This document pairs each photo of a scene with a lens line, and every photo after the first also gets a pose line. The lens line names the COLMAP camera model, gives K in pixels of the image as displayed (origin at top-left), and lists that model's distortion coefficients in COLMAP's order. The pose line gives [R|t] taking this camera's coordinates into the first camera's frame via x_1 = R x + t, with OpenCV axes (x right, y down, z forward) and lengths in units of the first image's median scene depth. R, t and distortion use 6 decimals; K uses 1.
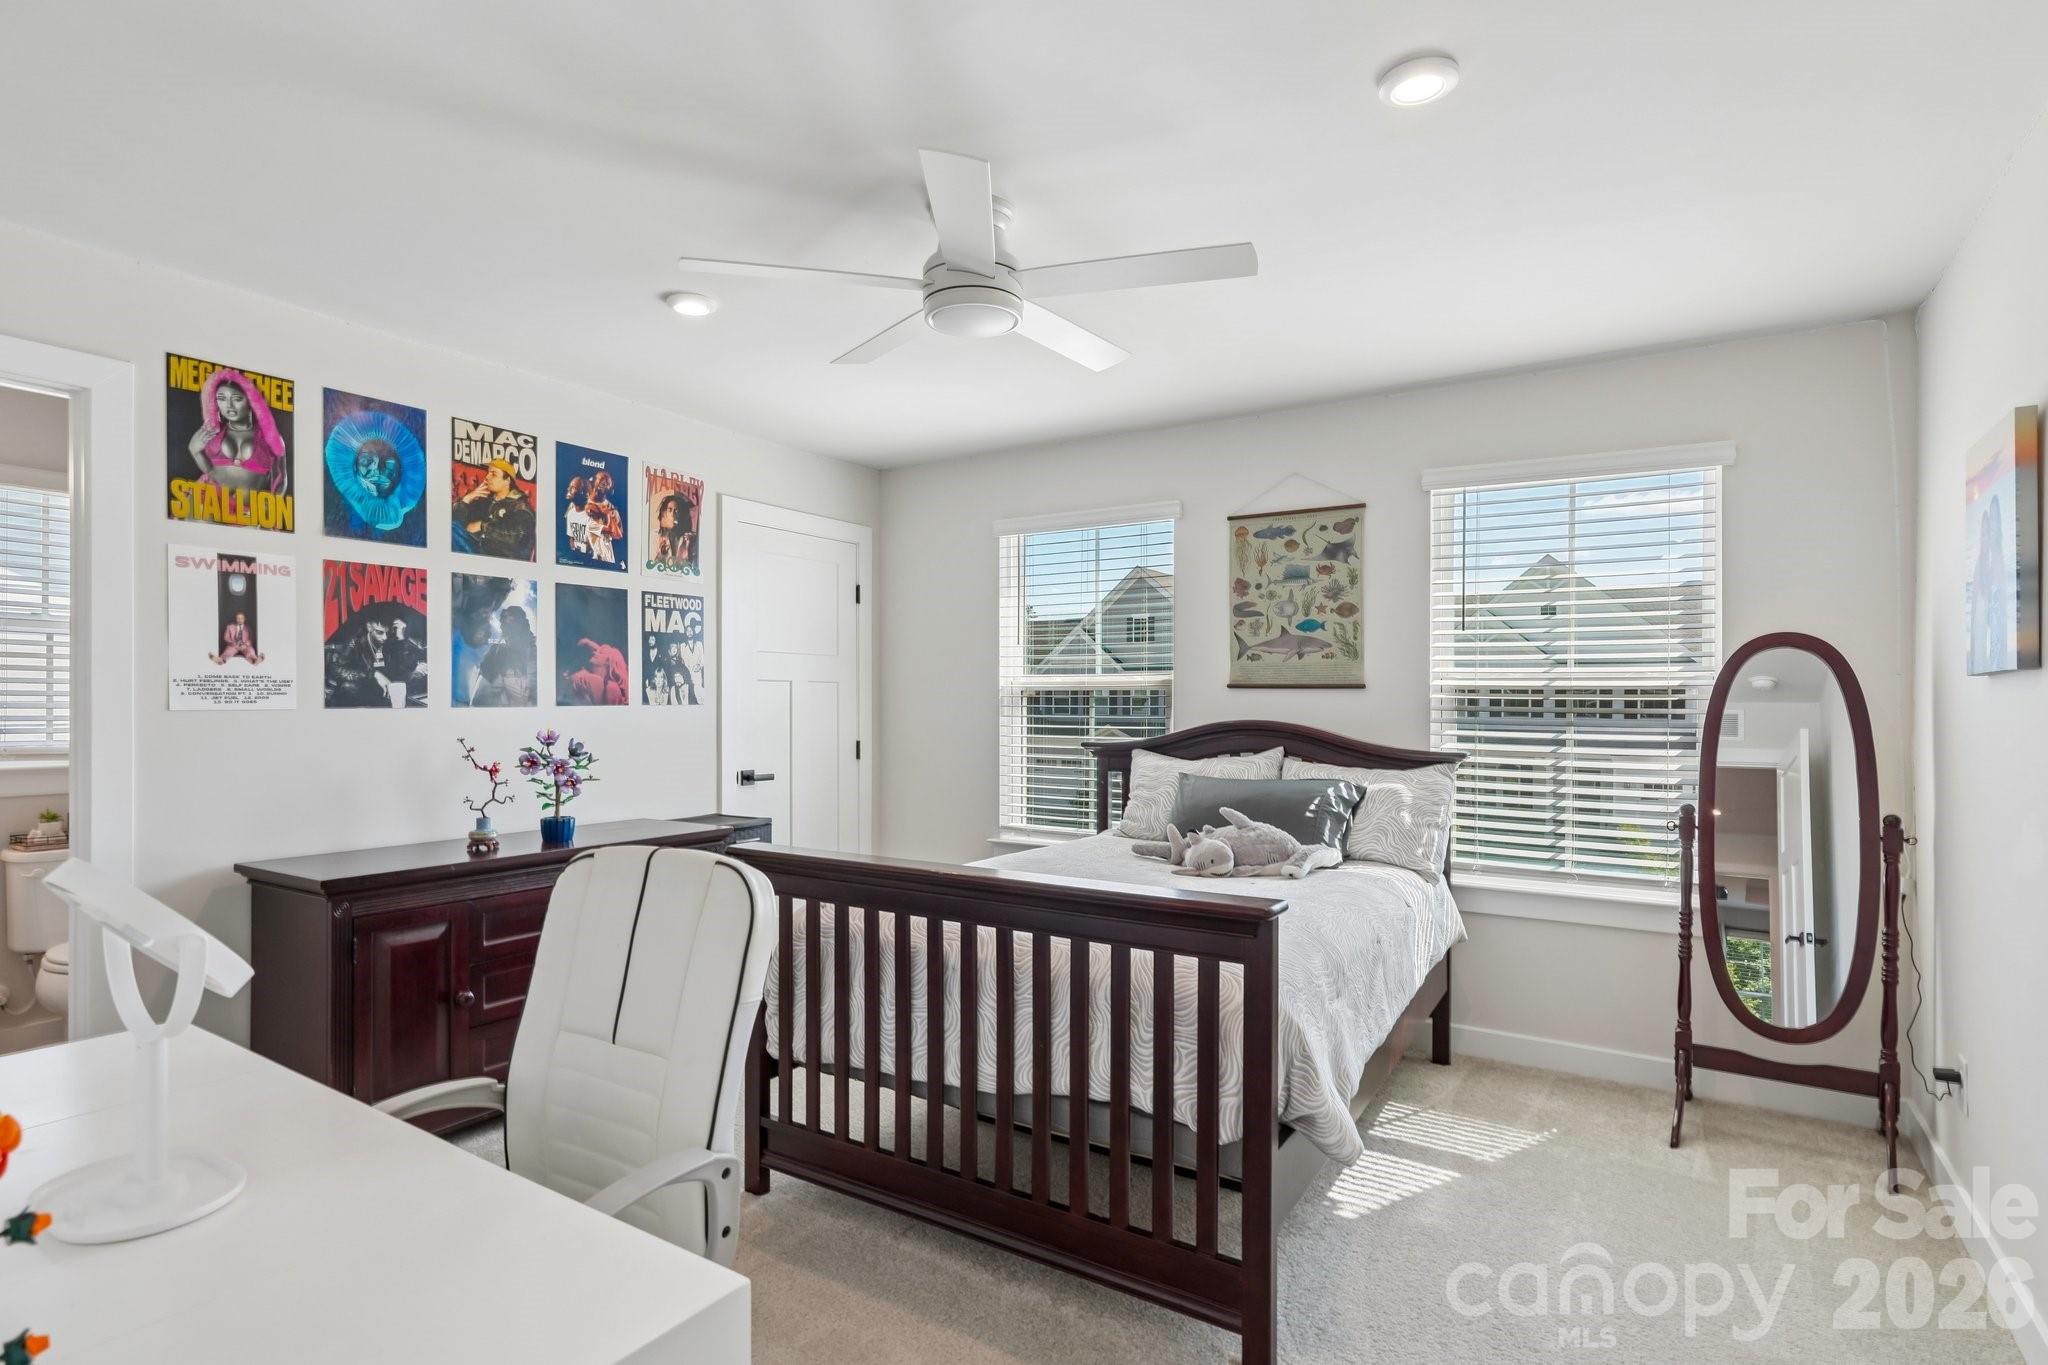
lens RADIAL K [[1008.1, 0, 1039.3], [0, 1008.1, 693.4], [0, 0, 1]] dist [-0.001828, 0.002566]
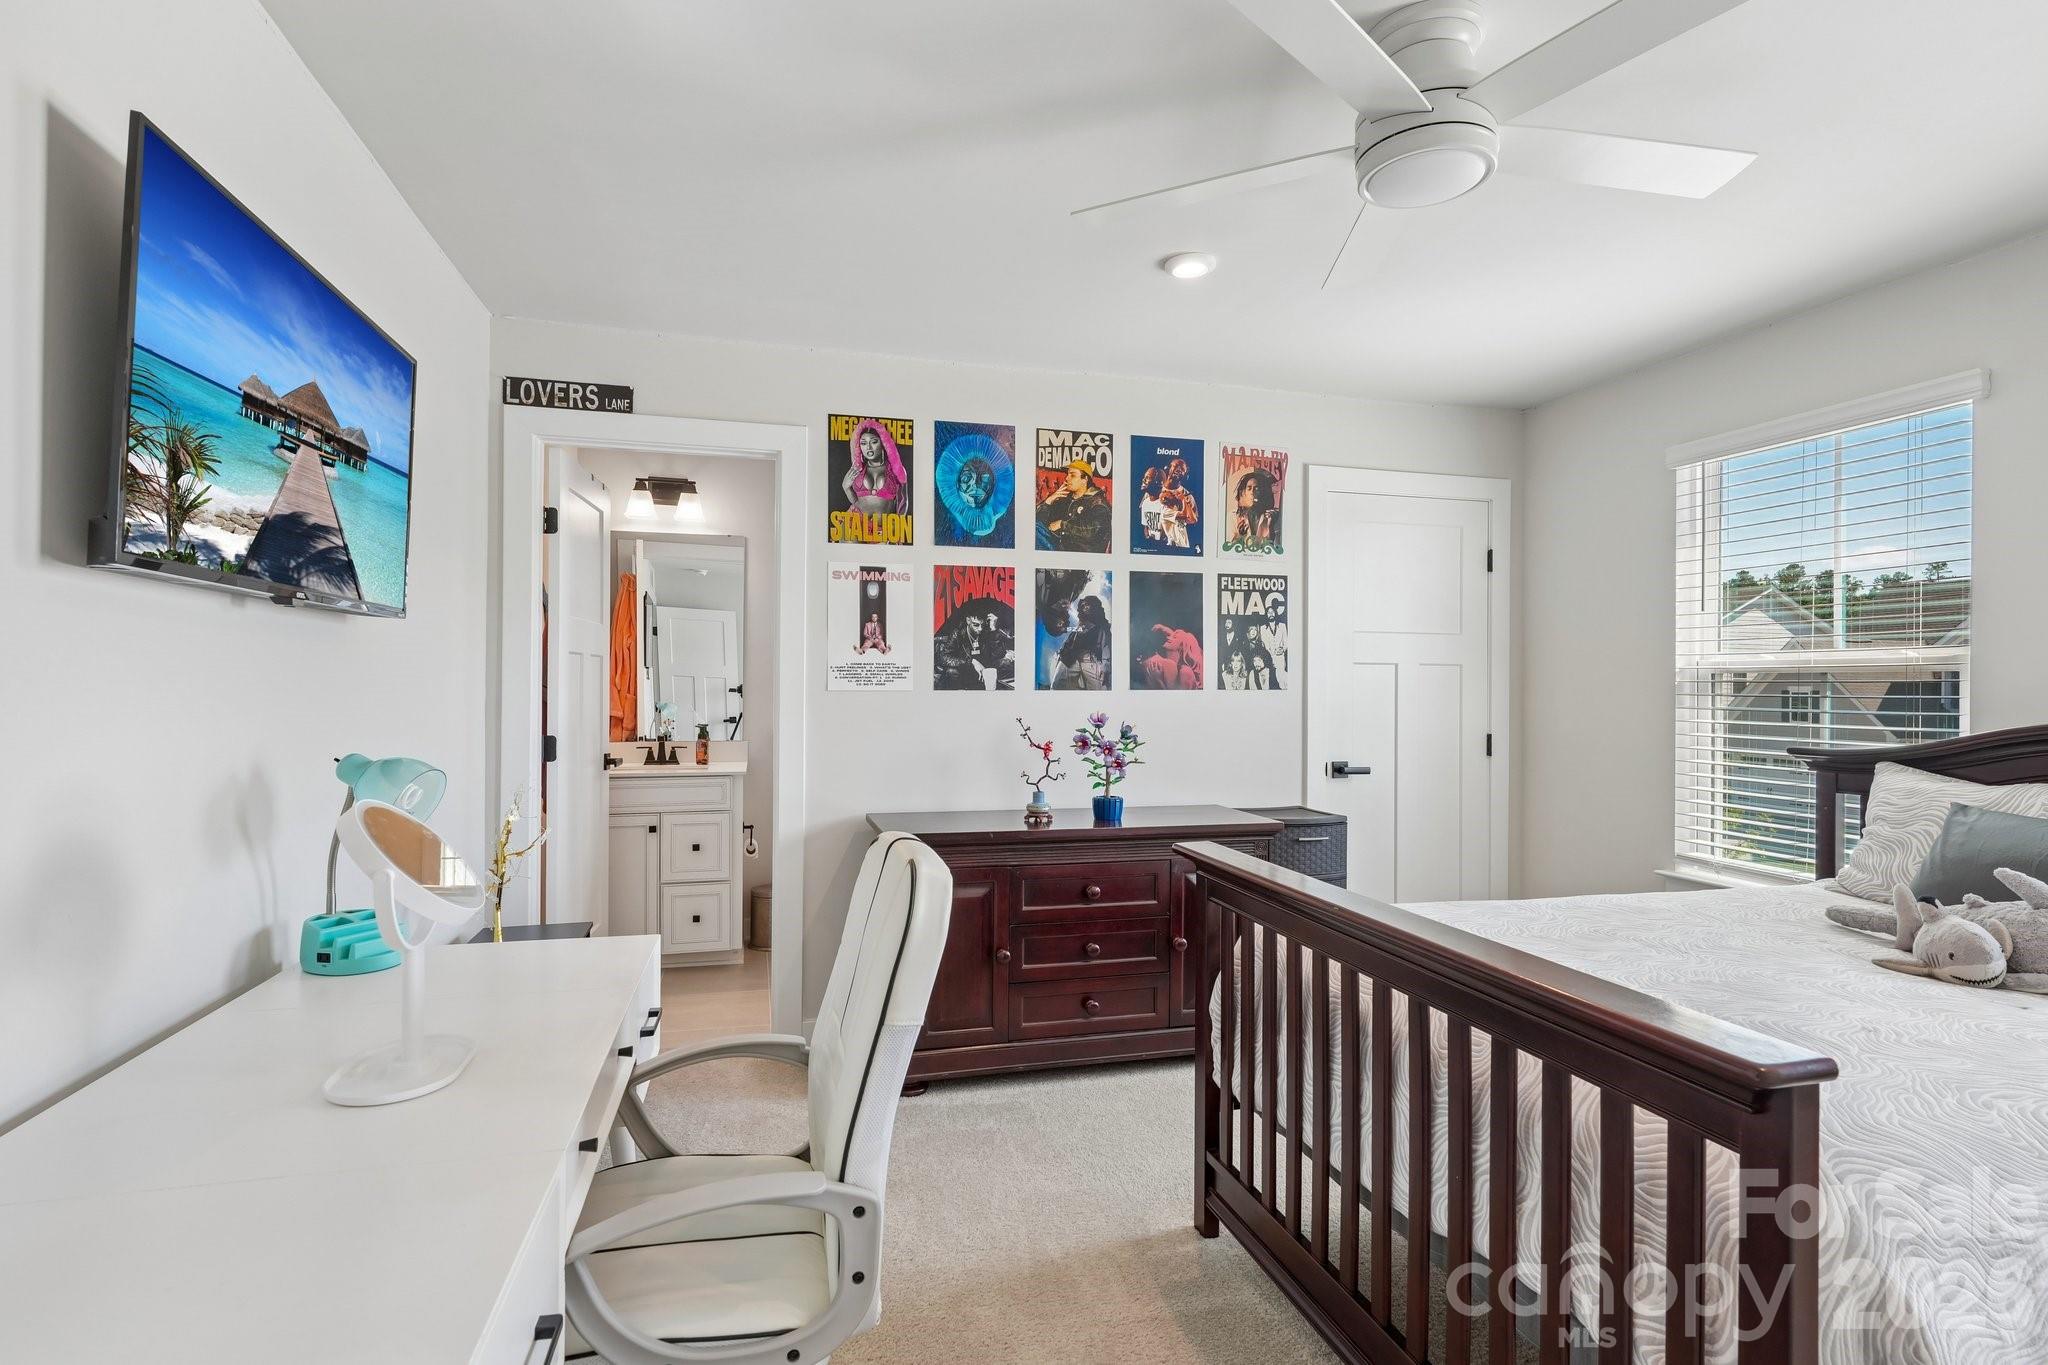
lens RADIAL K [[1008.1, 0, 1032.7], [0, 1008.1, 677.3], [0, 0, 1]] dist [-0.001828, 0.002566]
pose [[0.738587, -0.002459, -0.674154, 0.140207], [0.000409, 0.999995, -0.003199, 0.002718], [0.674158, 0.002087, 0.738584, 0.155412]]
